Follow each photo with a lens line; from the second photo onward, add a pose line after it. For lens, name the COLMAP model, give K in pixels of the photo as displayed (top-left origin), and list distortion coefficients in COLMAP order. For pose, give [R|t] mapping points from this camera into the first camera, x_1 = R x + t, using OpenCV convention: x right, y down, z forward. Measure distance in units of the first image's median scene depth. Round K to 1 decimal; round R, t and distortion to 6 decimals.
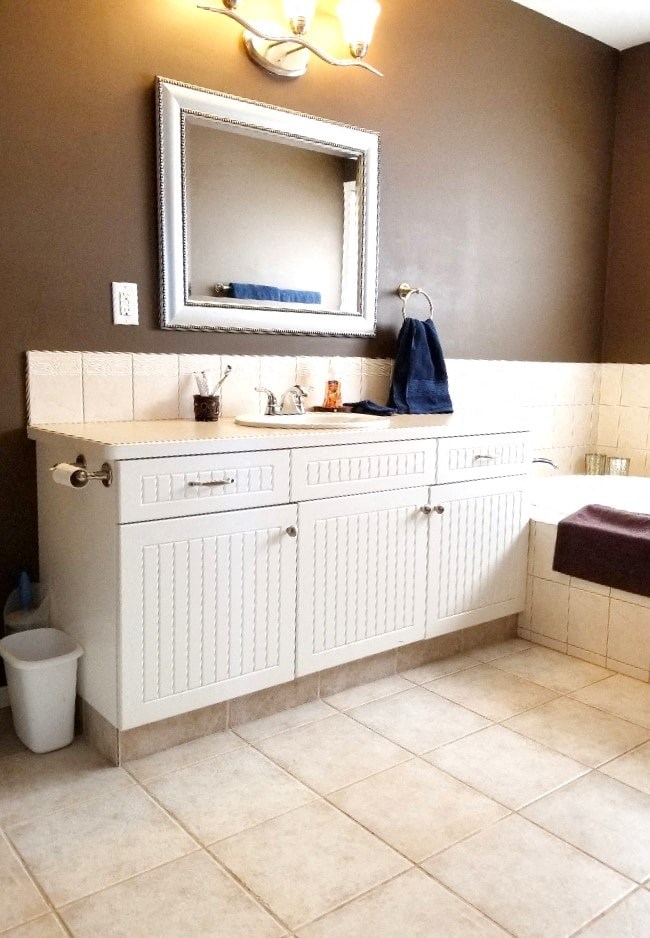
lens RADIAL K [[788.5, 0, 326.0], [0, 788.5, 468.3], [0, 0, 1]] dist [-0.002389, -0.001002]
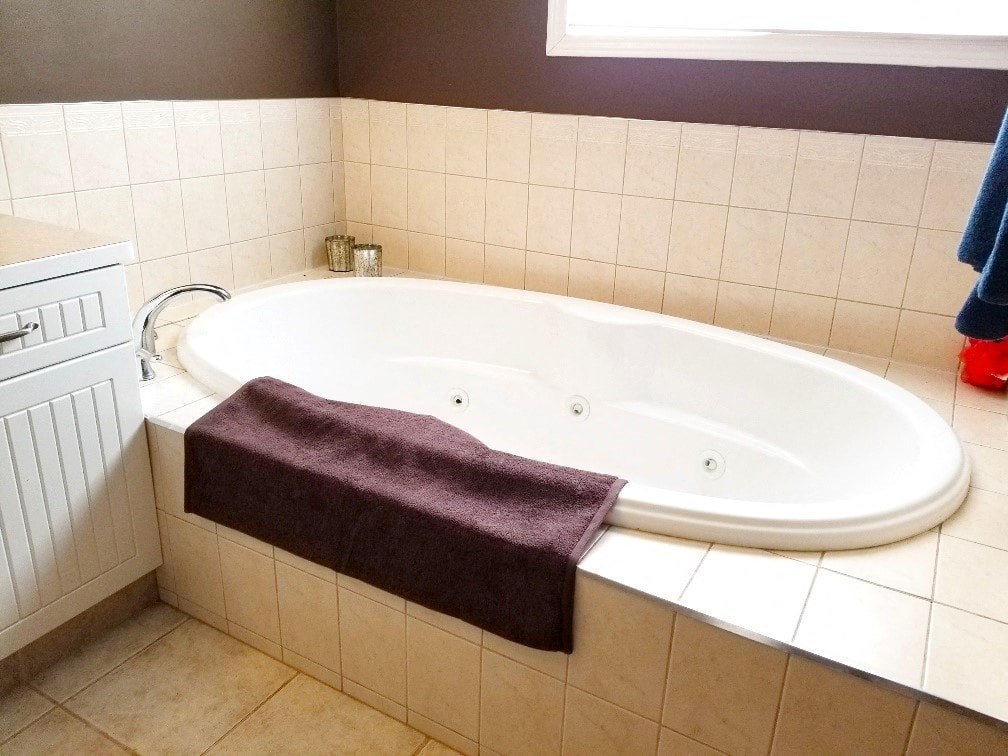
lens RADIAL K [[793.0, 0, 502.5], [0, 793.0, 375.2], [0, 0, 1]] dist [0.054627, -0.085788]
pose [[0.928177, -0.118726, 0.352691, 0.297779], [0.029776, 0.968397, 0.247631, -0.097551], [-0.370945, -0.219343, 0.902379, 0.404974]]
